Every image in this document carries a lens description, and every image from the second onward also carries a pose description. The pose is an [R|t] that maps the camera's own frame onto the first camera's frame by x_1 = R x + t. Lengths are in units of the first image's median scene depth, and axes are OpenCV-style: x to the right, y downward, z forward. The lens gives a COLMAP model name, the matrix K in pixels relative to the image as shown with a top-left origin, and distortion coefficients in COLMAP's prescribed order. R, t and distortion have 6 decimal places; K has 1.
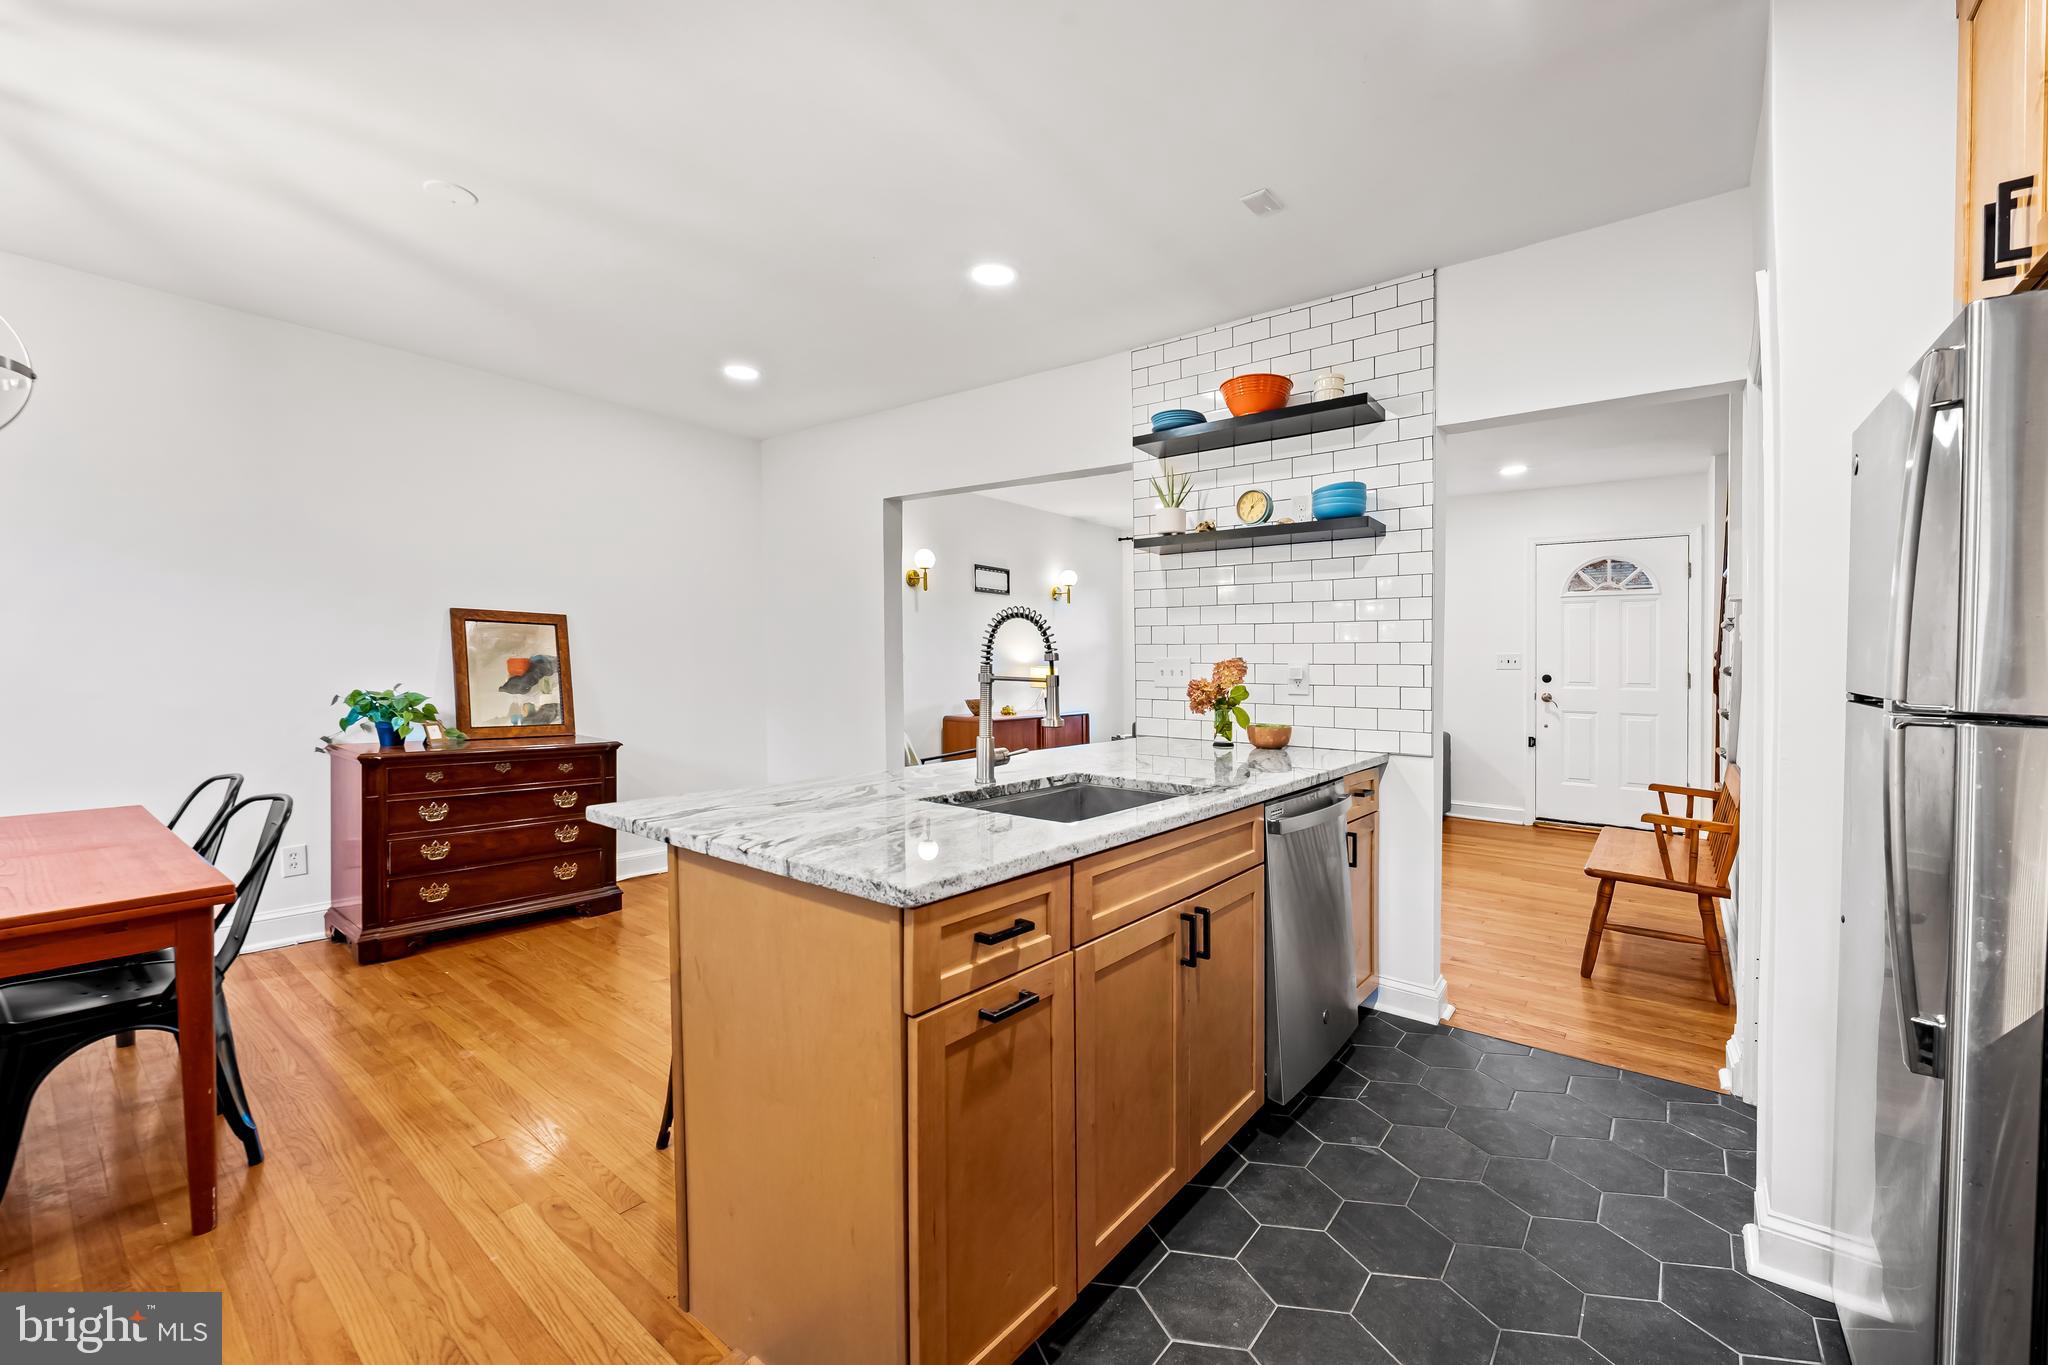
lens RADIAL K [[840.4, 0, 1023.8], [0, 840.4, 667.4], [0, 0, 1]] dist [-0.006834, 0.000456]
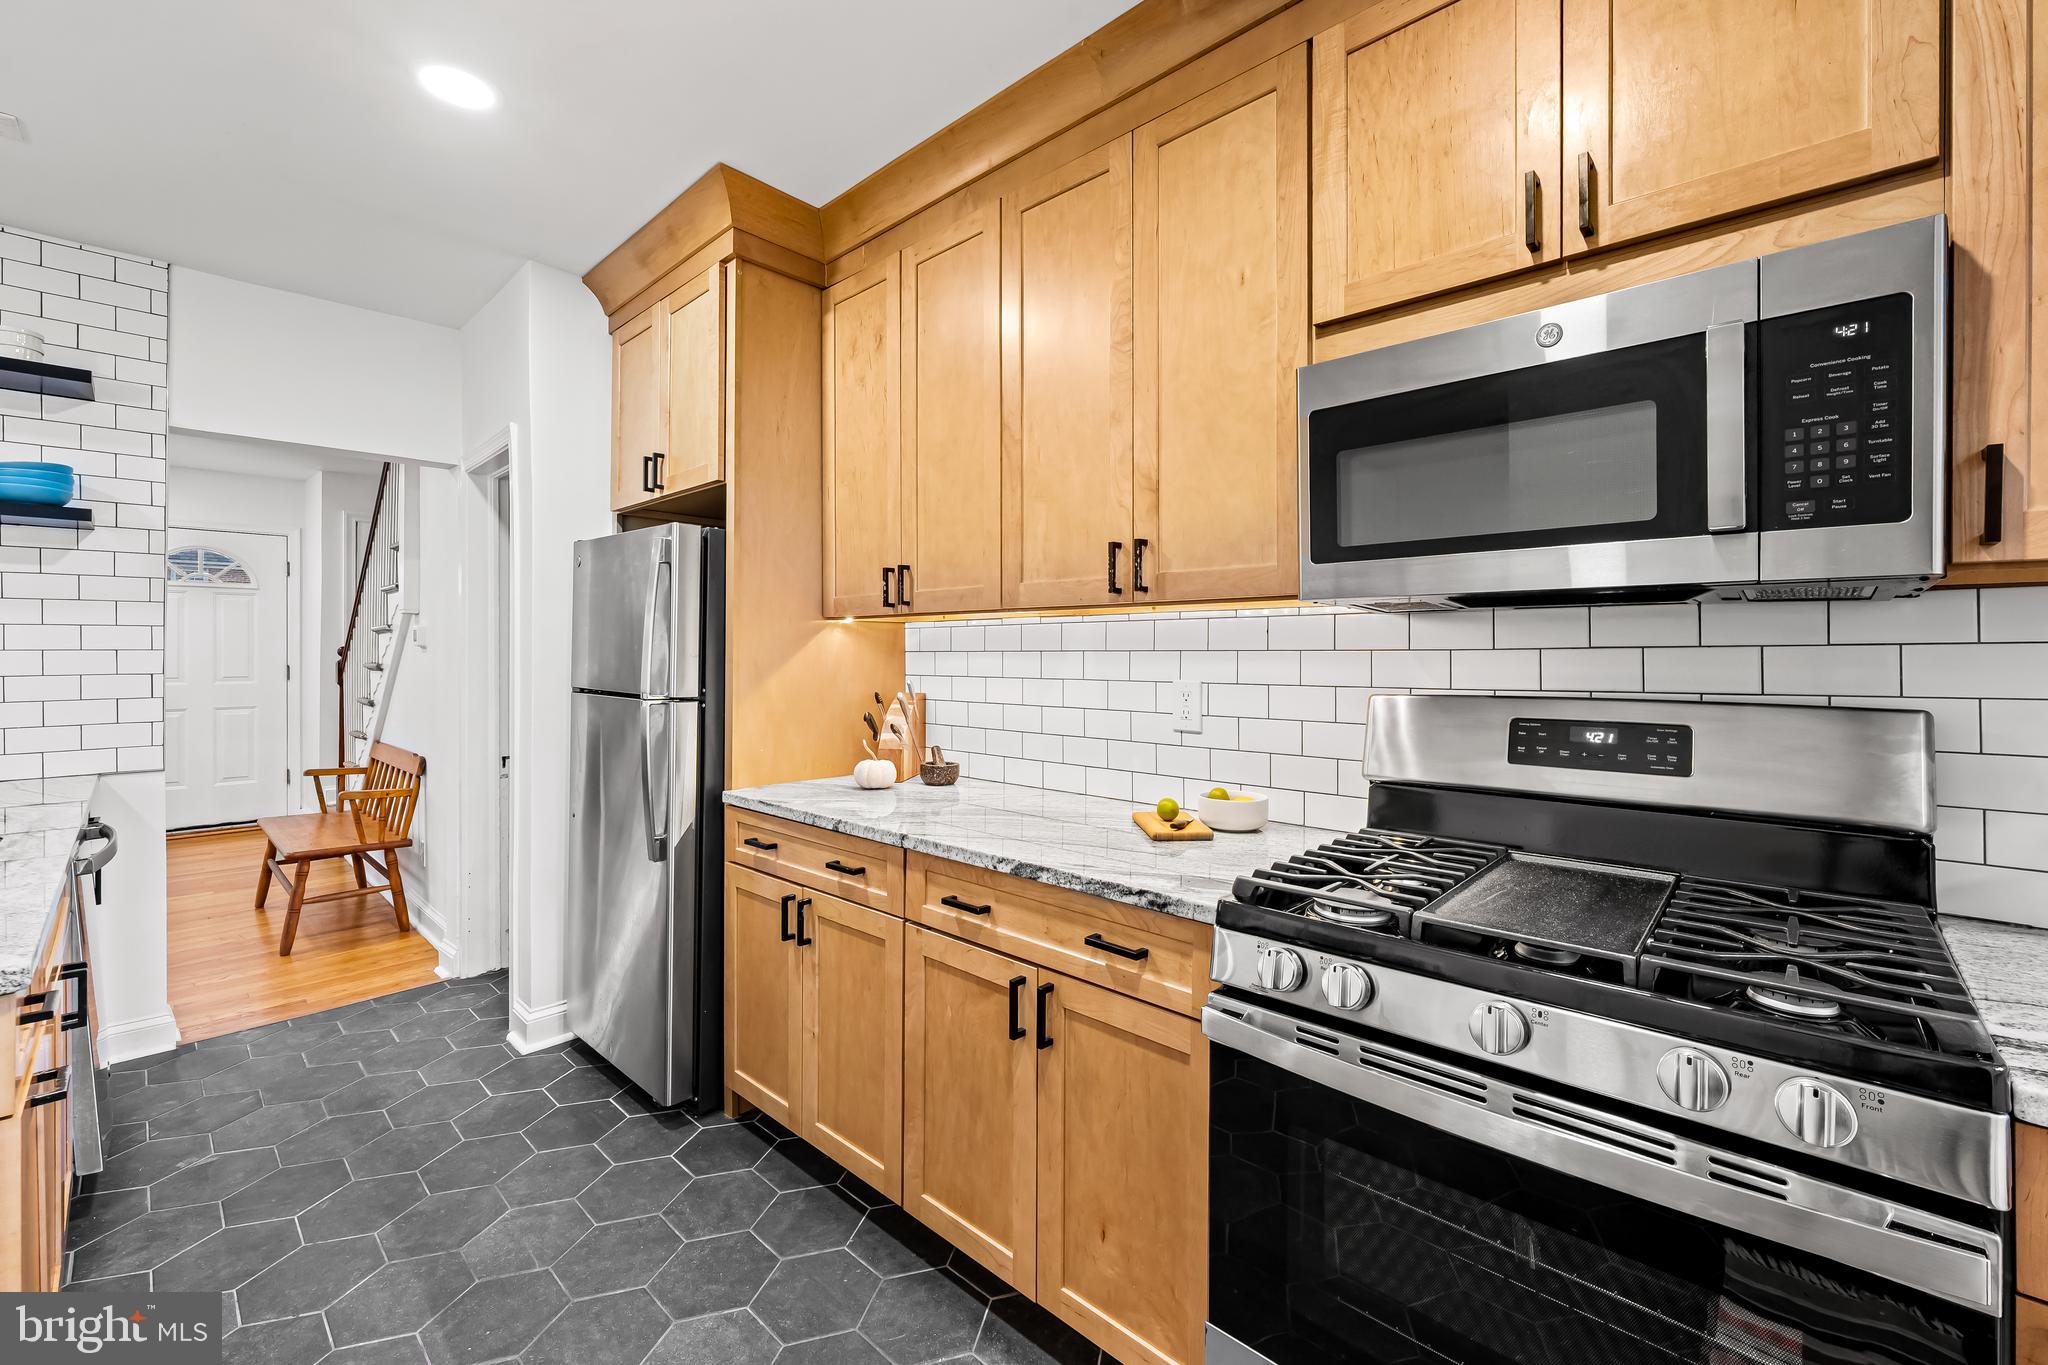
lens RADIAL K [[840.4, 0, 1029.3], [0, 840.4, 647.9], [0, 0, 1]] dist [-0.006834, 0.000456]
pose [[0.083597, -0.009098, 0.996458, -0.374495], [0.009585, 0.999919, 0.008326, -0.031010], [-0.996454, 0.008855, 0.083677, -0.059866]]
